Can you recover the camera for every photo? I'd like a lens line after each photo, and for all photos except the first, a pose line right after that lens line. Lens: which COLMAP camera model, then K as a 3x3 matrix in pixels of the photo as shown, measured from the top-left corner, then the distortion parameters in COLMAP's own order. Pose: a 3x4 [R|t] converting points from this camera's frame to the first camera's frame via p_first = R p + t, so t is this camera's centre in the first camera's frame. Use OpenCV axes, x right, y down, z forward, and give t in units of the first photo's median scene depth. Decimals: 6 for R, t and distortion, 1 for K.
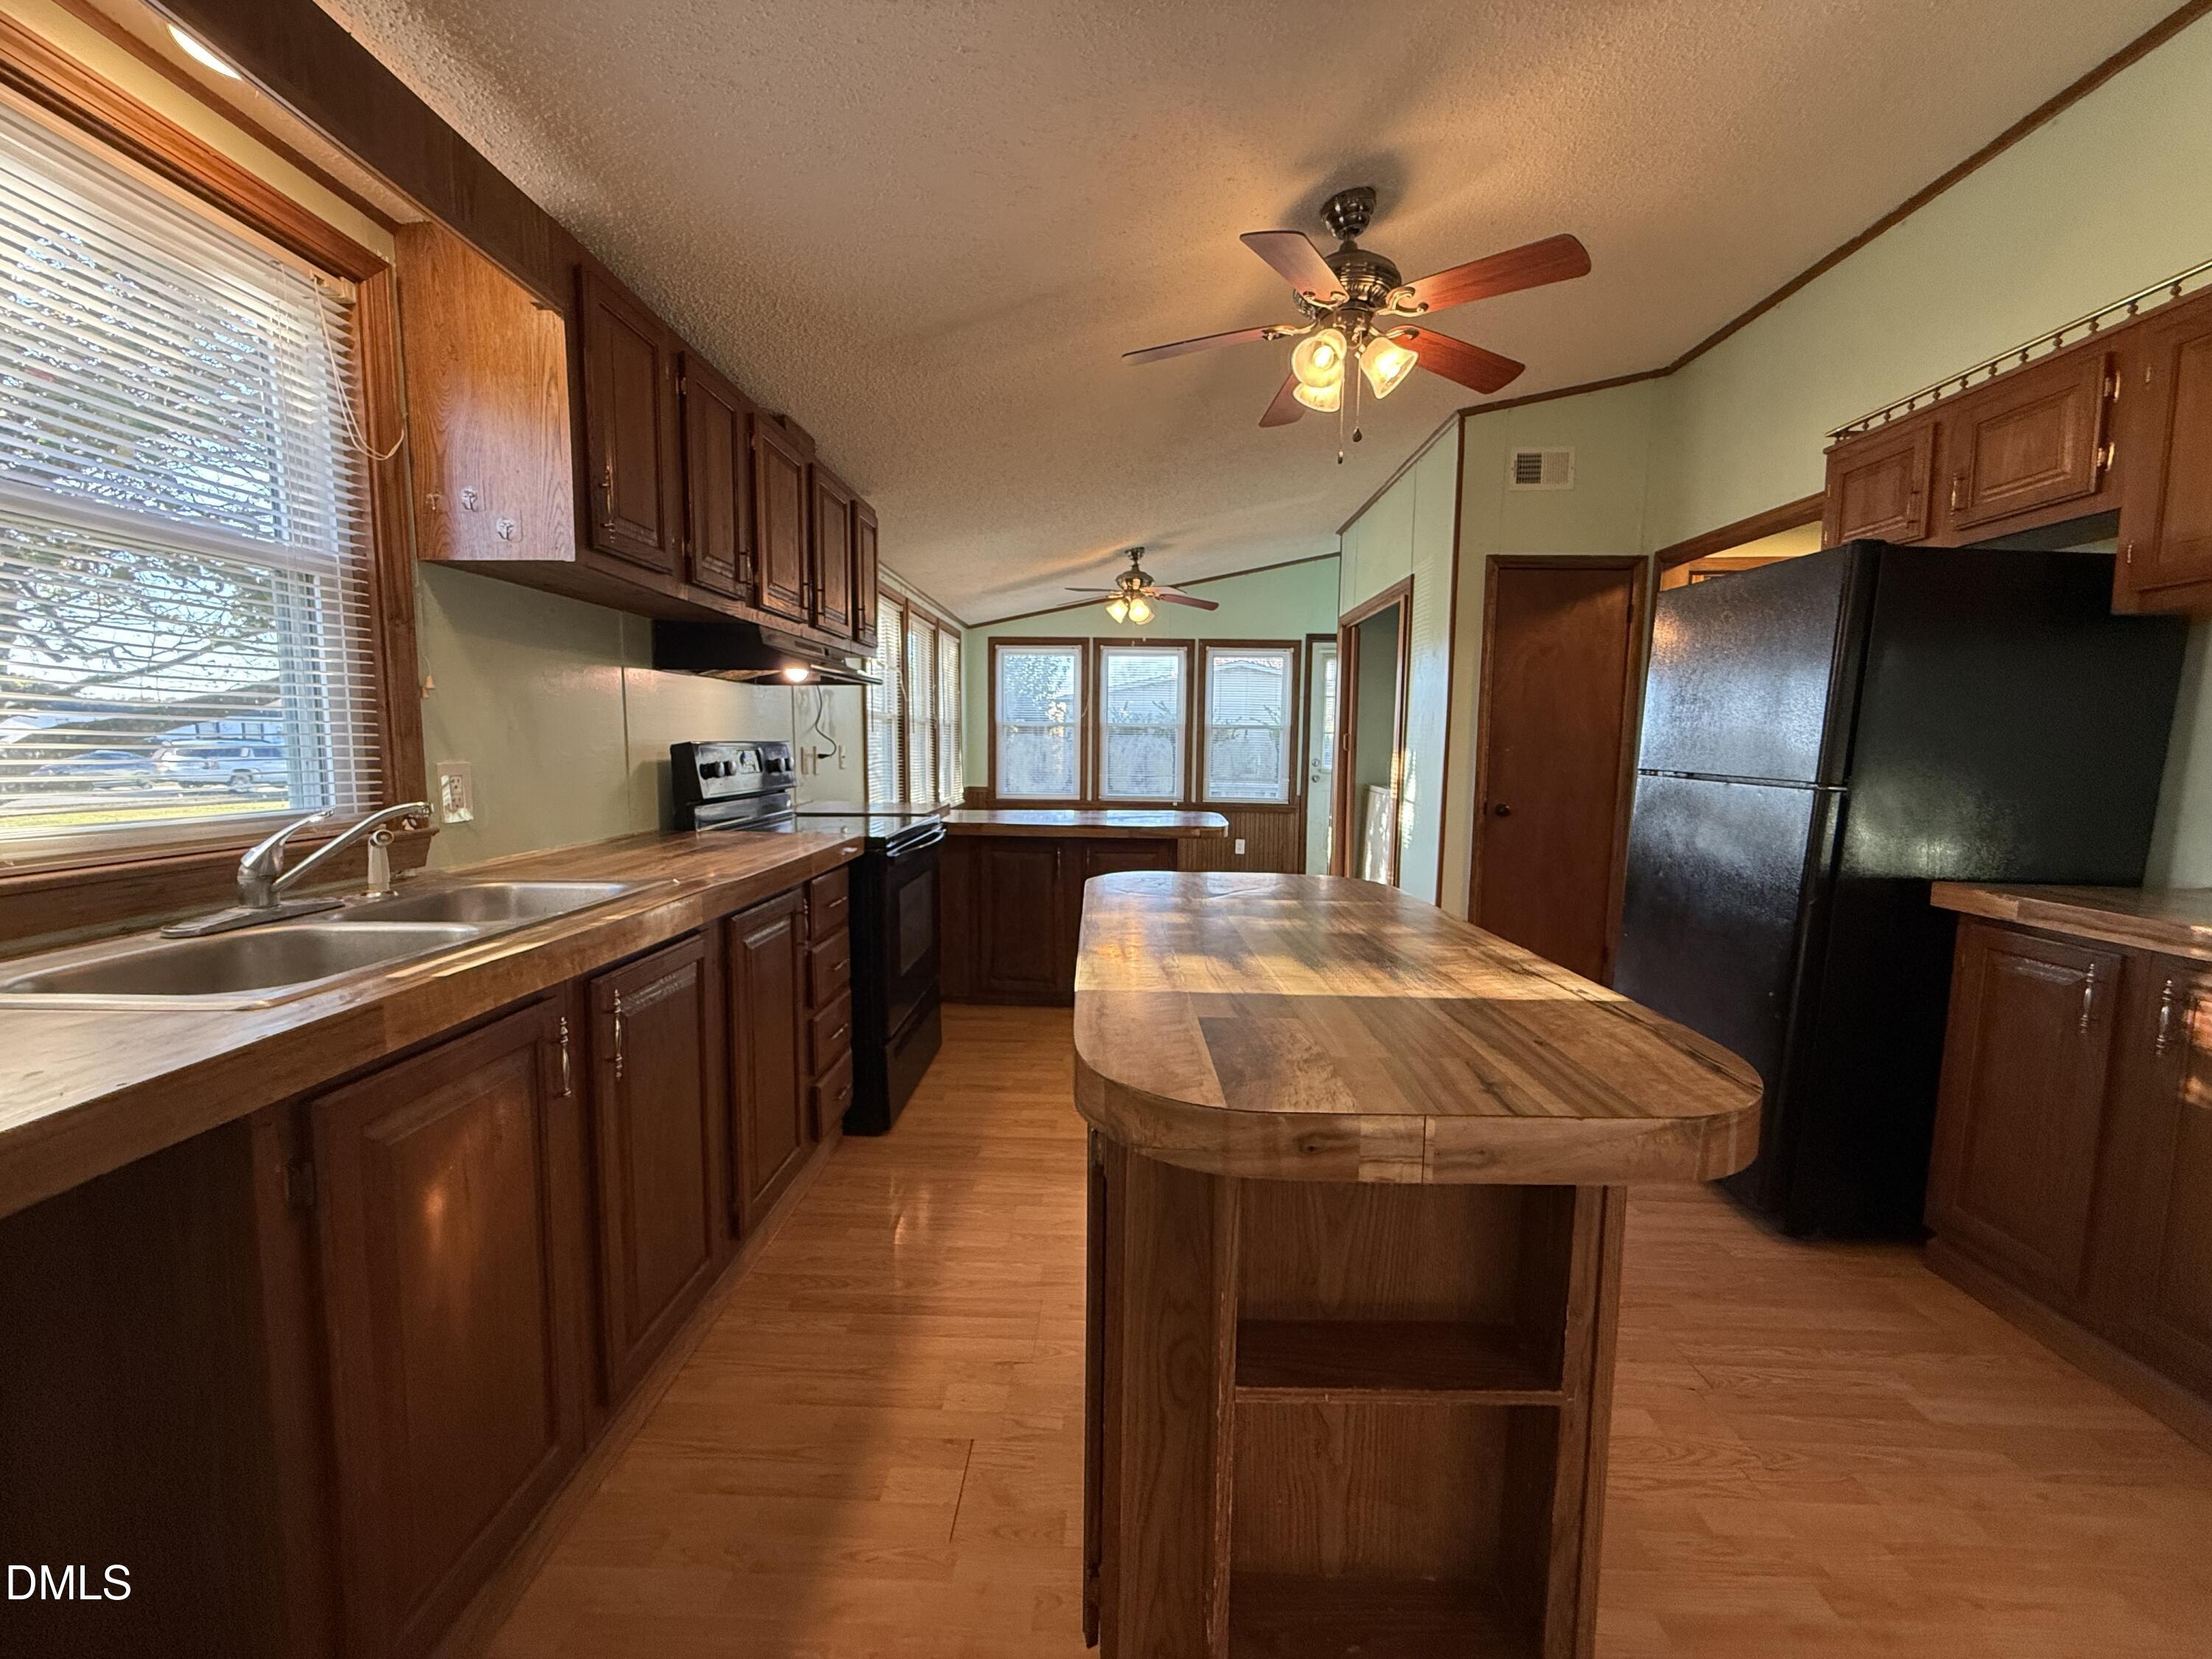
lens RADIAL K [[881.3, 0, 1103.9], [0, 881.3, 826.4], [0, 0, 1]] dist [-0.002036, 0.000917]
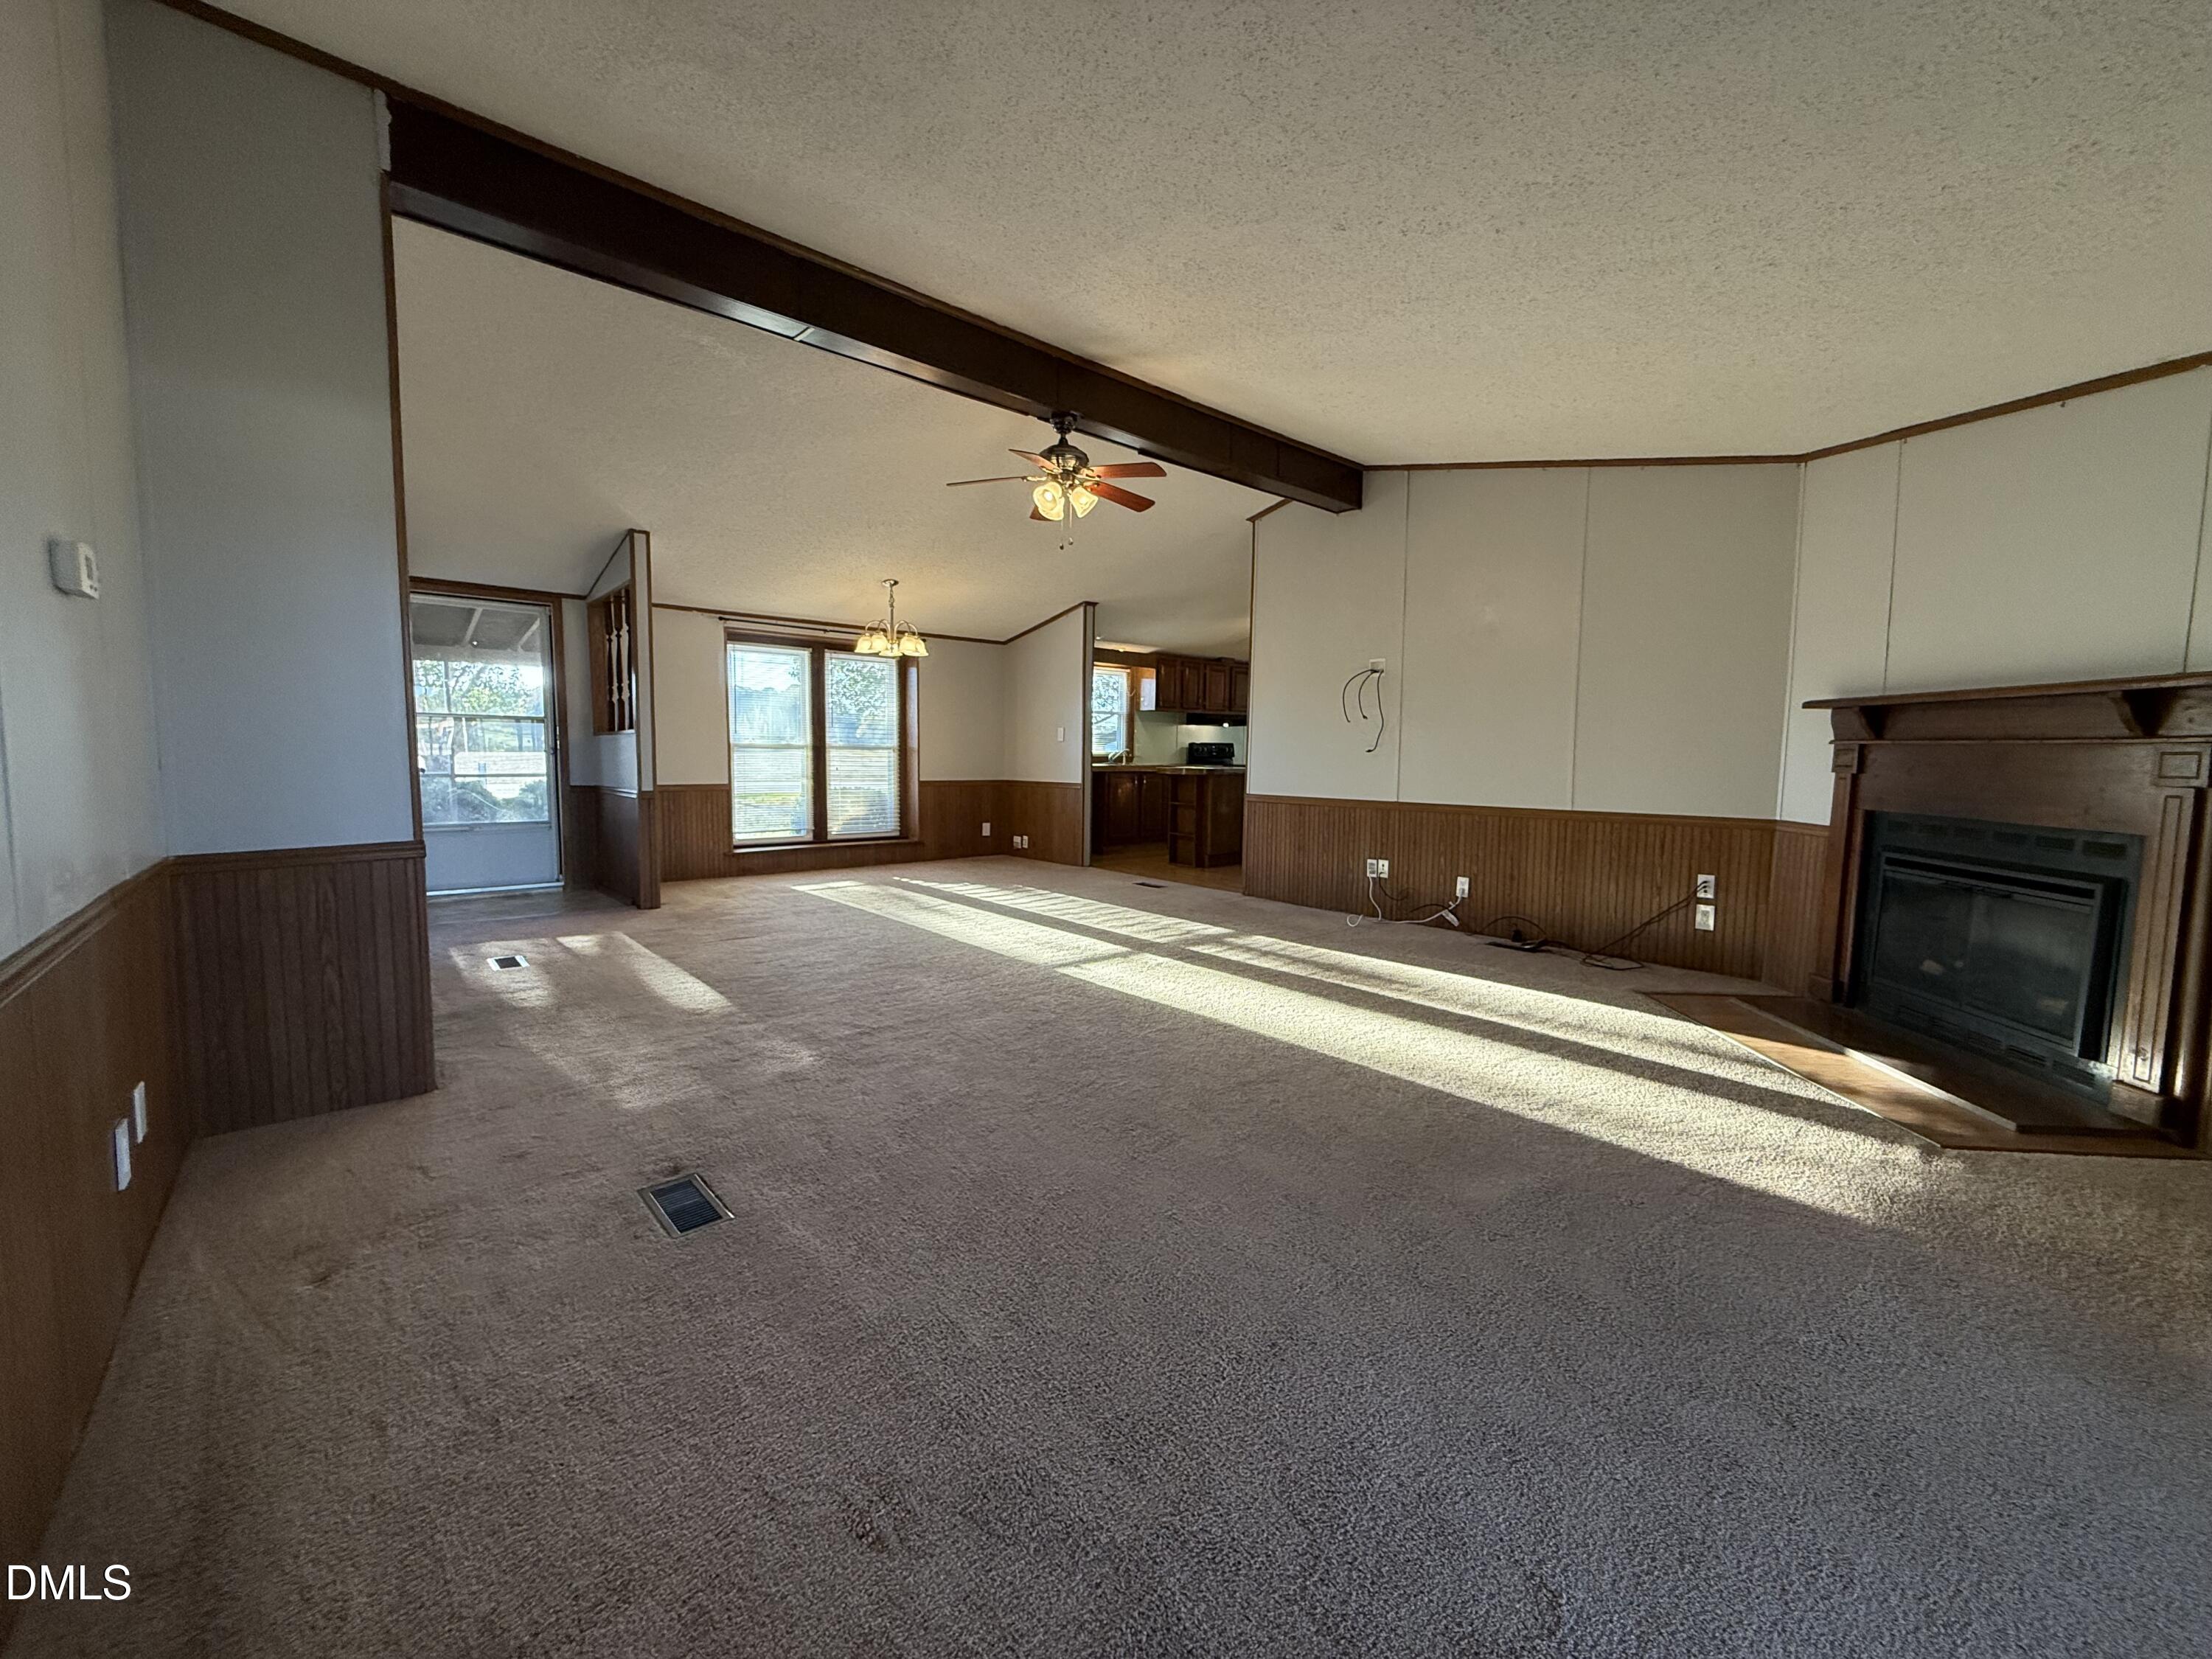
lens RADIAL K [[881.3, 0, 1104.9], [0, 881.3, 821.1], [0, 0, 1]] dist [-0.002036, 0.000917]
pose [[0.679682, 0.057523, -0.731248, 1.422661], [-0.075974, 0.997079, 0.007818, 0.168197], [0.729562, 0.050242, 0.682067, -1.298222]]
